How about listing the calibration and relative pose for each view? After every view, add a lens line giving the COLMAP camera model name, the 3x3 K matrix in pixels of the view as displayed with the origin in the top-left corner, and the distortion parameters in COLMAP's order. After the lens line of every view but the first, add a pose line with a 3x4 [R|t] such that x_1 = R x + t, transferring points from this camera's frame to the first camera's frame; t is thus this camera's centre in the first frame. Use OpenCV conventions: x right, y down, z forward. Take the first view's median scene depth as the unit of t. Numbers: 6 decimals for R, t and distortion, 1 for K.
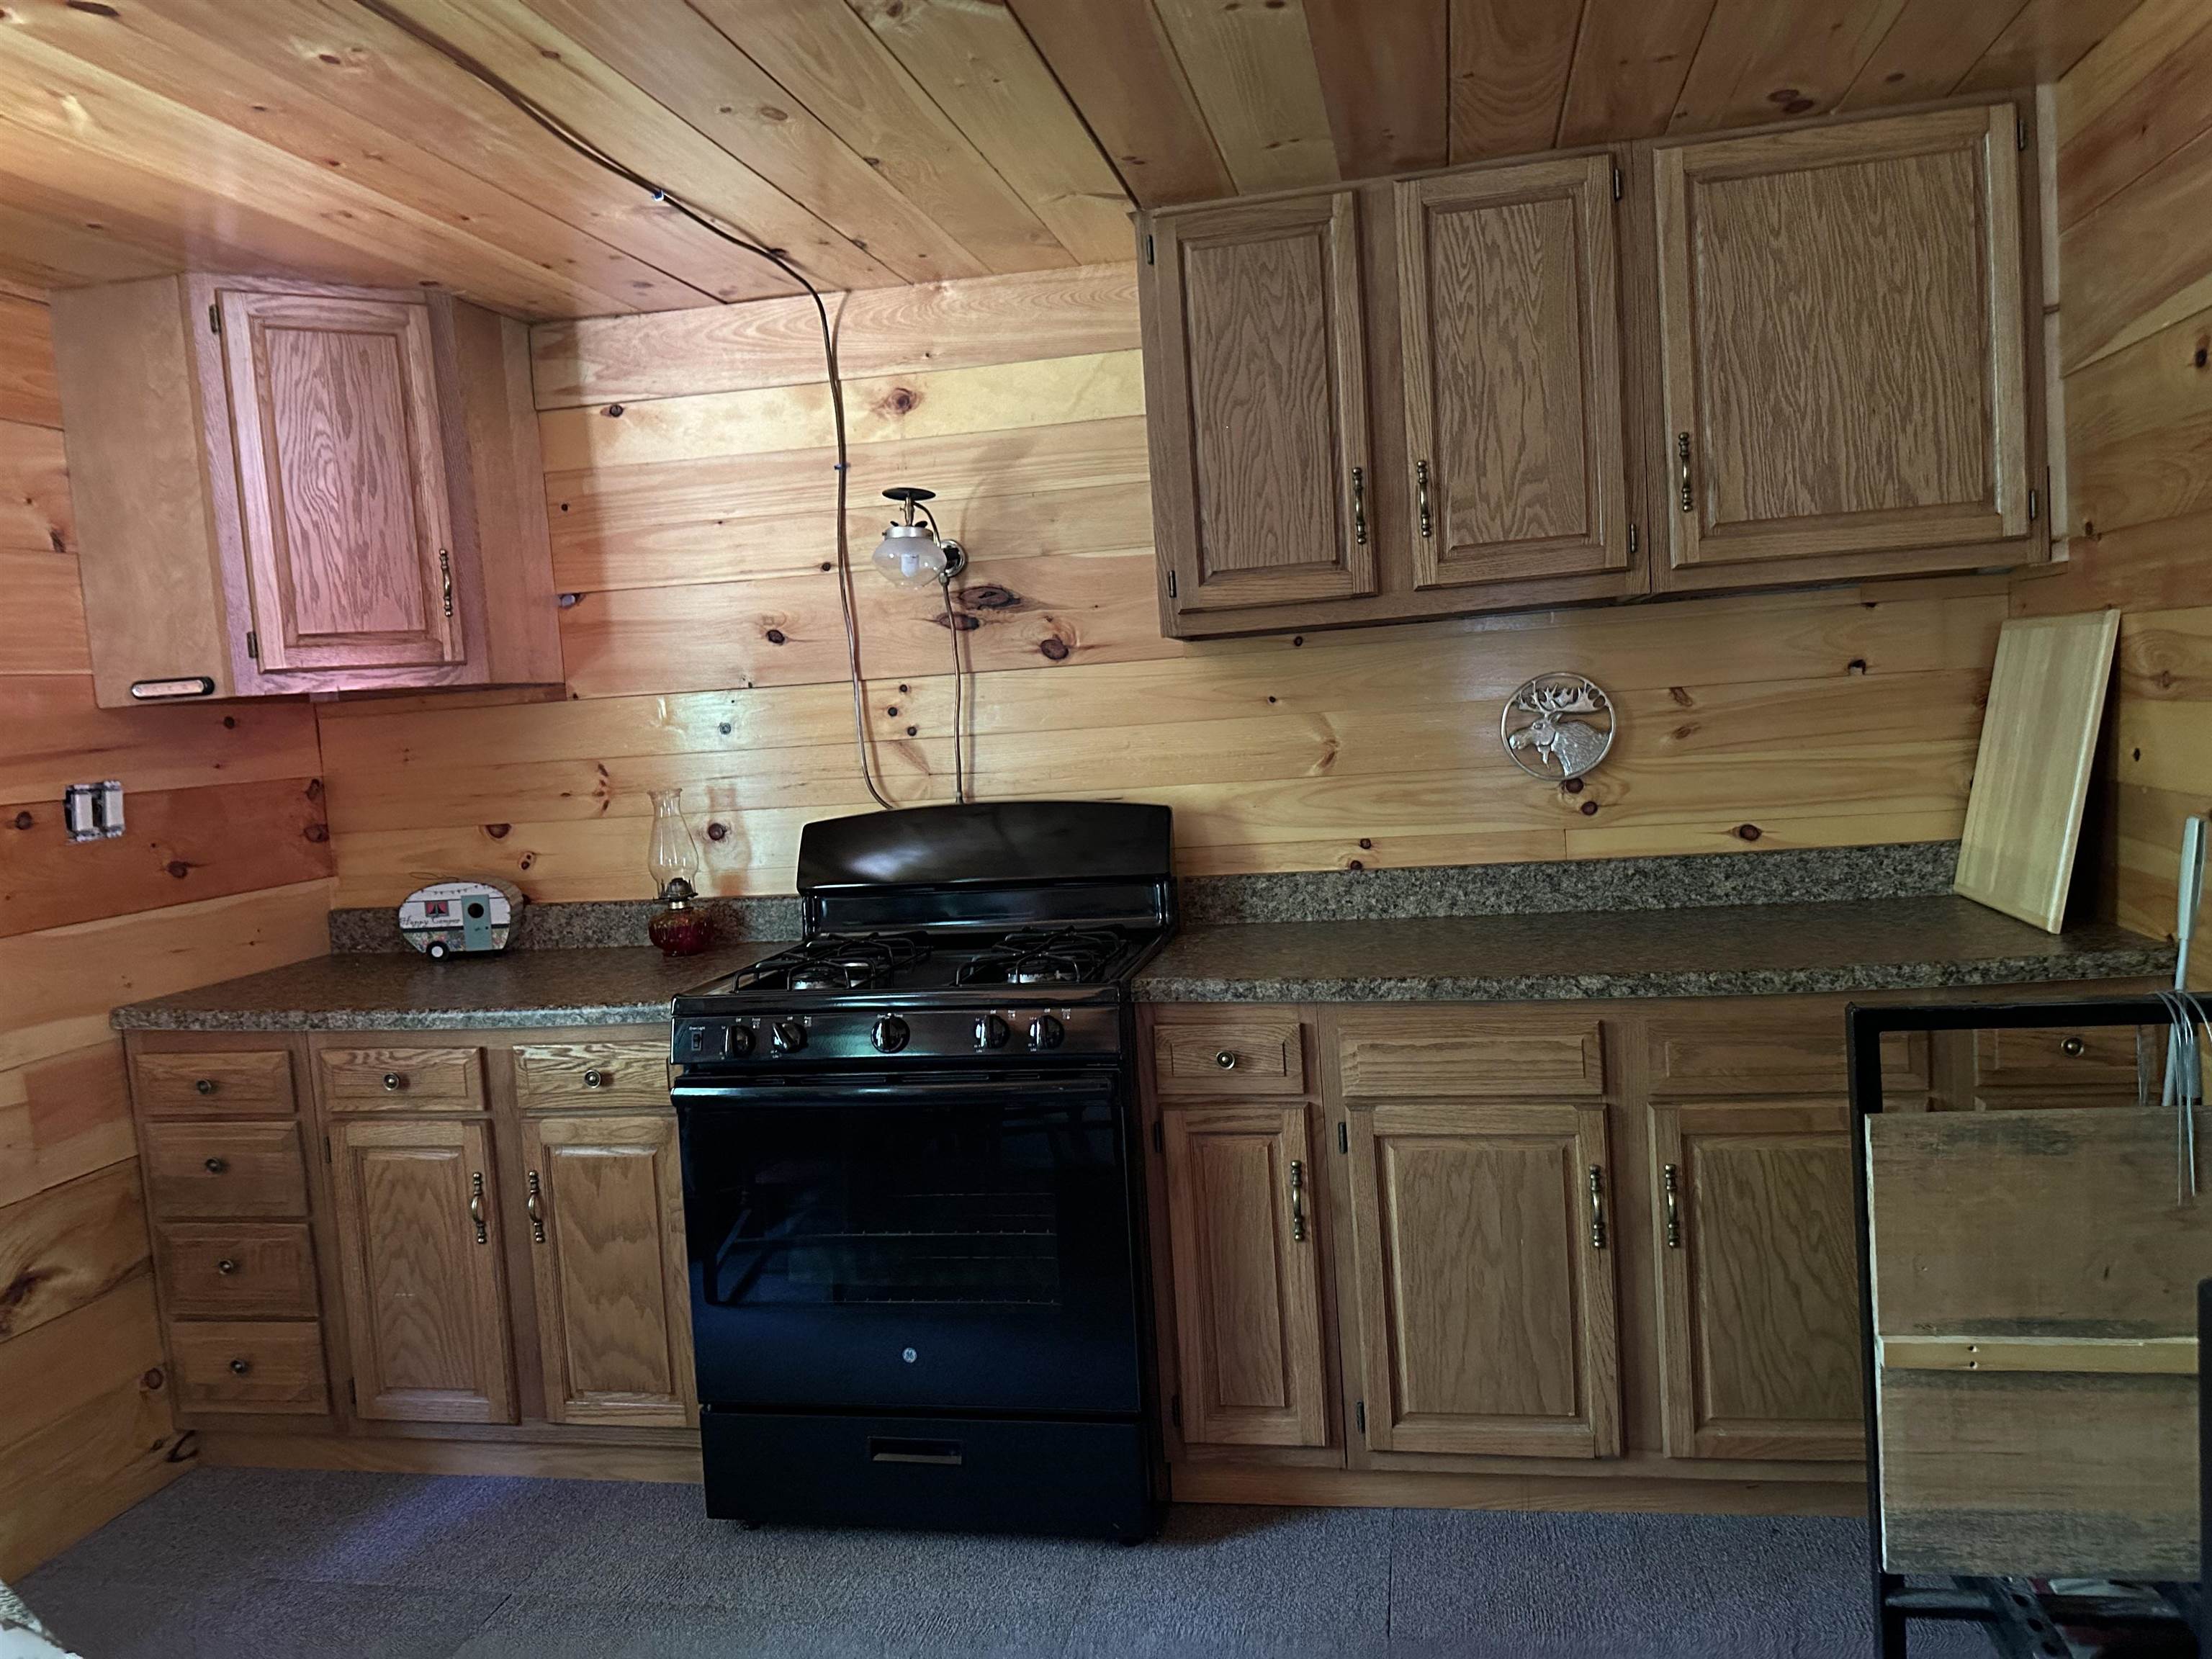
lens RADIAL K [[1573.9, 0, 1101.8], [0, 1573.9, 822.7], [0, 0, 1]] dist [0.048898, -0.066702]
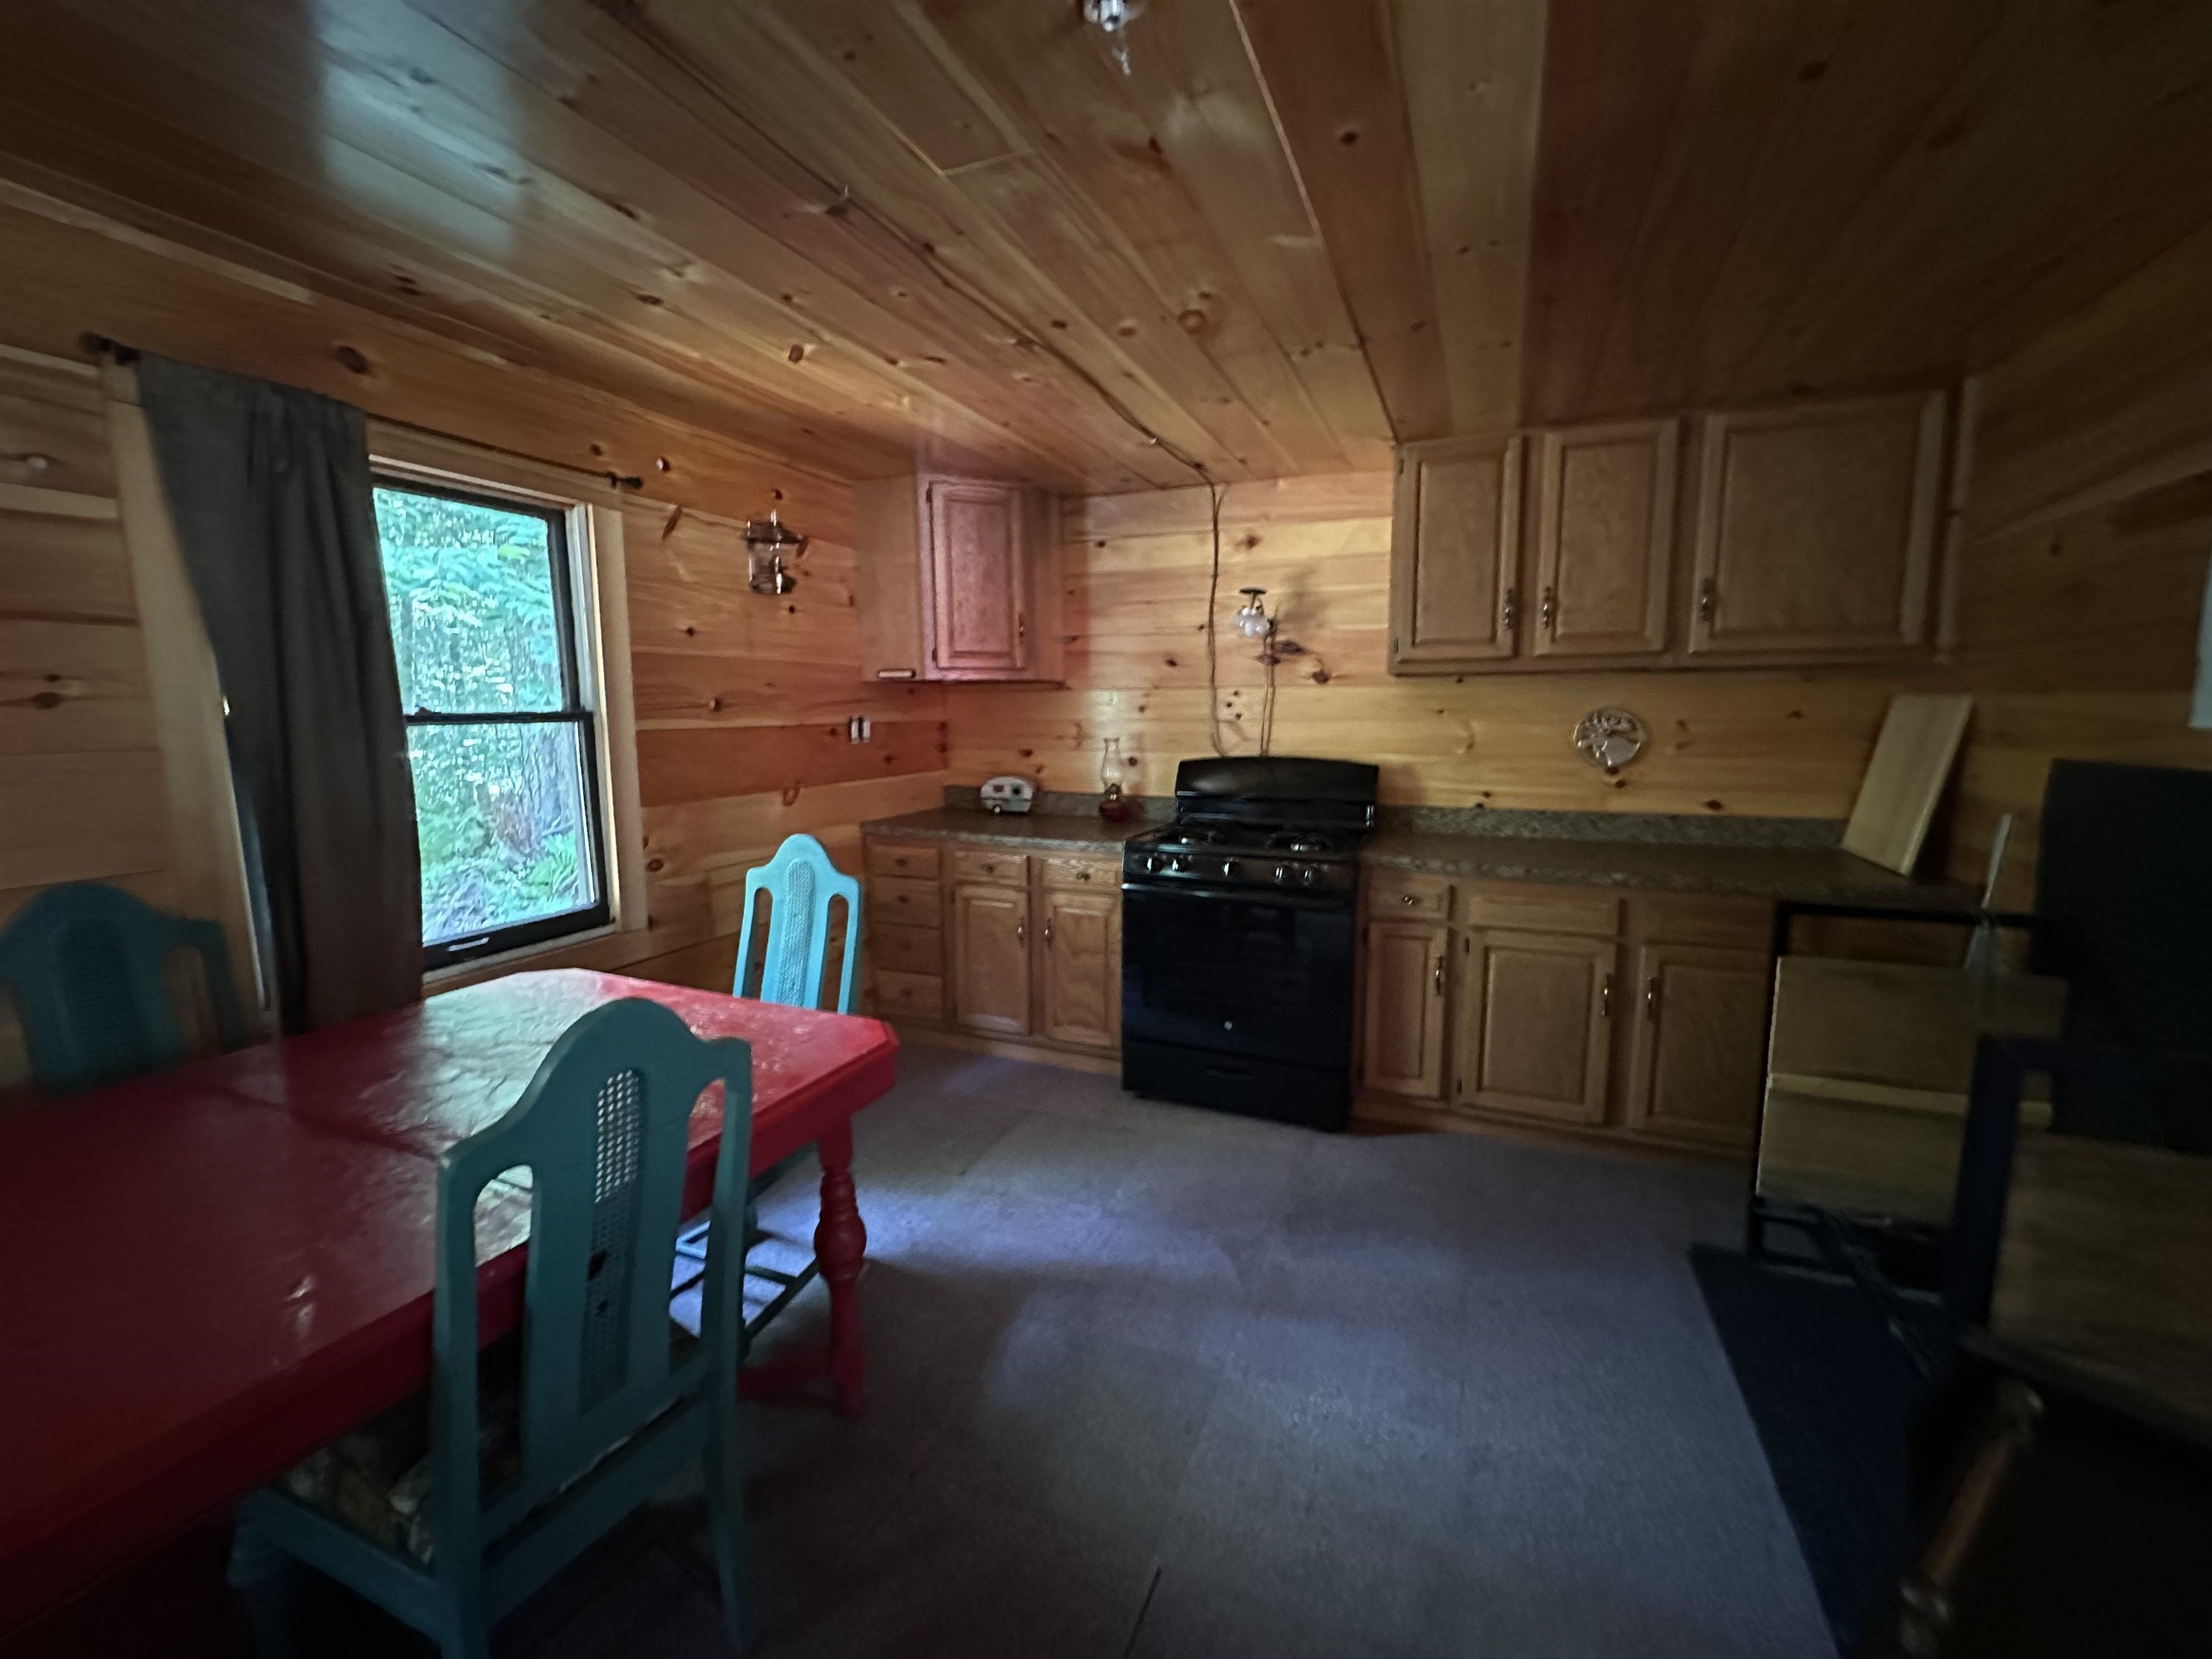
lens RADIAL K [[890.6, 0, 1094.4], [0, 890.6, 831.0], [0, 0, 1]] dist [-0.007255, 0.001501]
pose [[0.977121, 0.090002, -0.192704, -0.084126], [-0.076282, 0.994071, 0.077484, 0.011861], [0.198535, -0.061011, 0.978193, -0.123438]]
